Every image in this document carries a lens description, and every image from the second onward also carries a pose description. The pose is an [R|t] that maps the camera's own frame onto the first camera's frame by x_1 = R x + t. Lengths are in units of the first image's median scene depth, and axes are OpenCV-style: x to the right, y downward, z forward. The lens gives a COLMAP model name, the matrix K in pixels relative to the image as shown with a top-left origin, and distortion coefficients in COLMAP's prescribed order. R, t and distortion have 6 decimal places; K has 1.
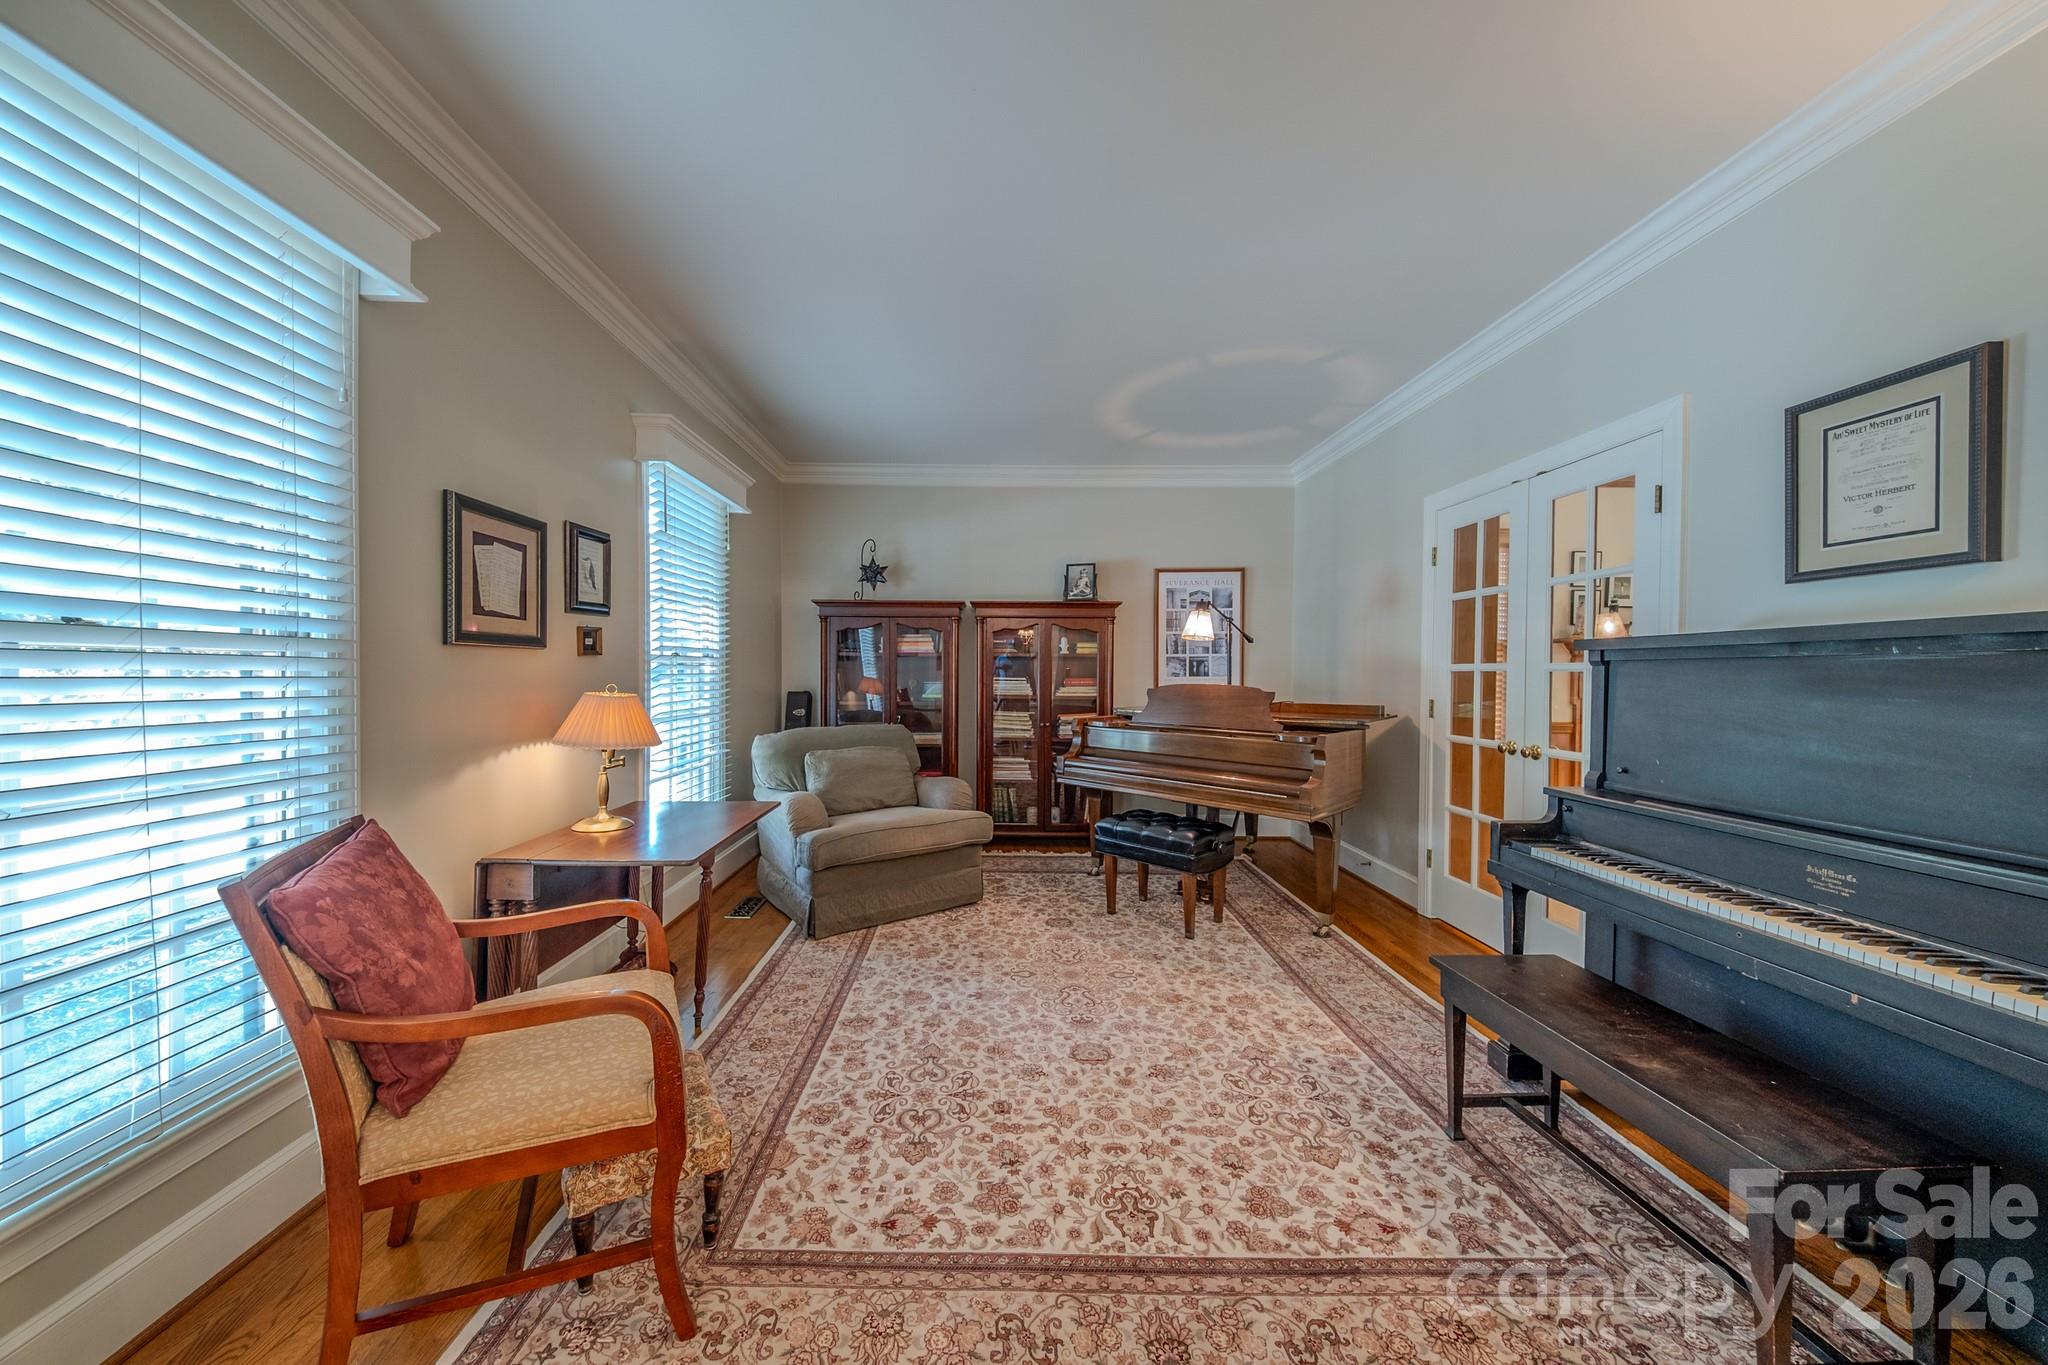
lens RADIAL K [[694.4, 0, 990.9], [0, 694.4, 686.2], [0, 0, 1]] dist [0.061778, 0.000028]
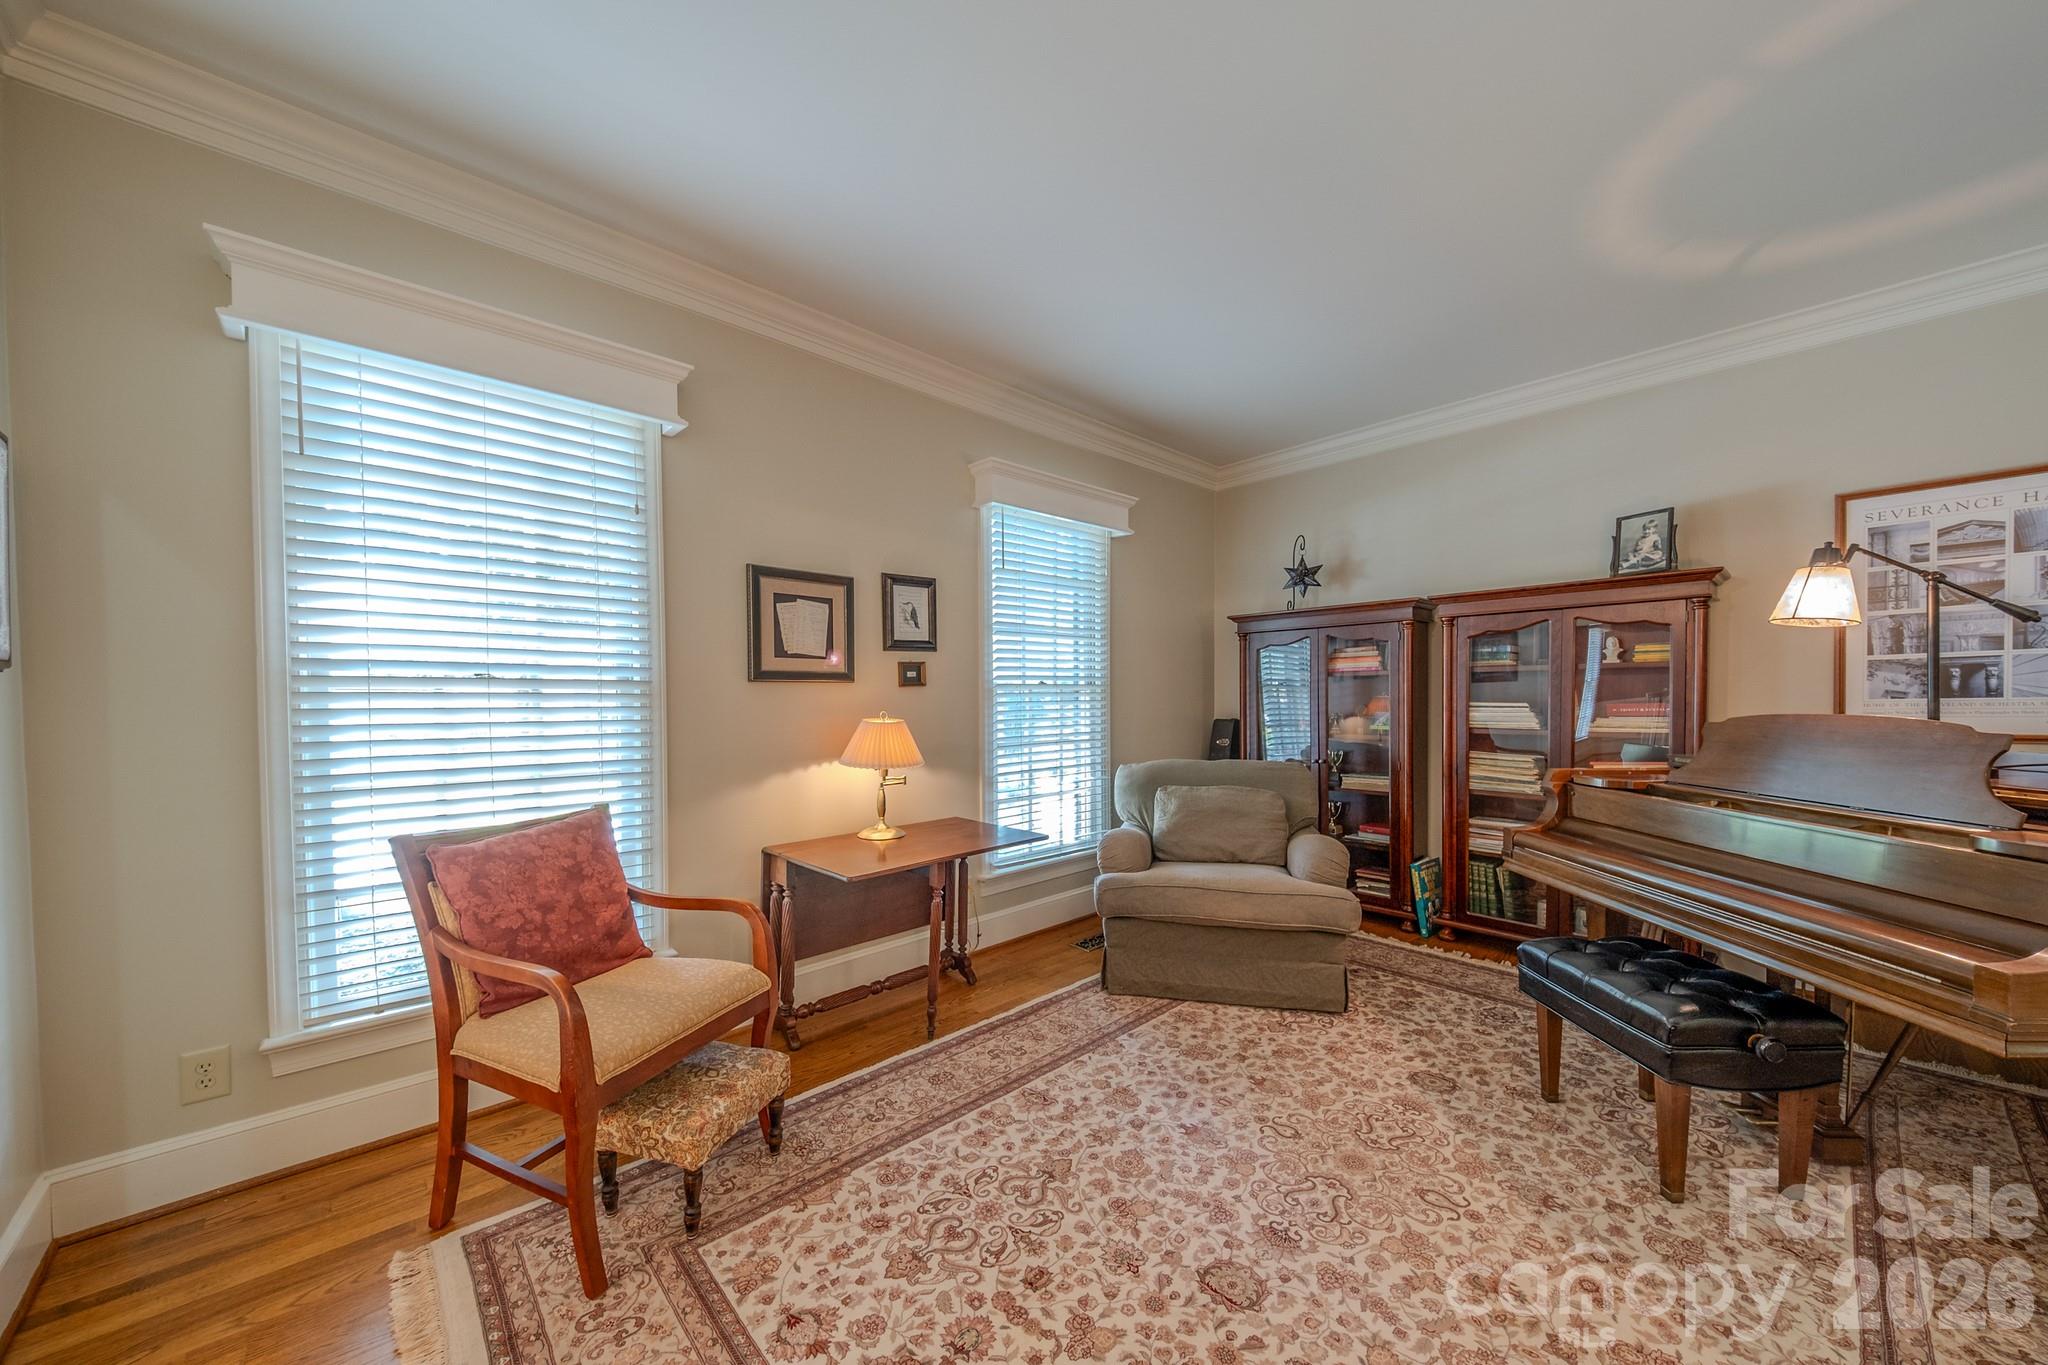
lens RADIAL K [[723.7, 0, 1039.4], [0, 723.7, 706.7], [0, 0, 1]] dist [0.028612, -0.000195]
pose [[0.694668, -0.001243, -0.719329, 0.429174], [-0.003929, 0.999977, -0.005522, -0.004511], [0.719319, 0.006663, 0.694647, 0.339920]]
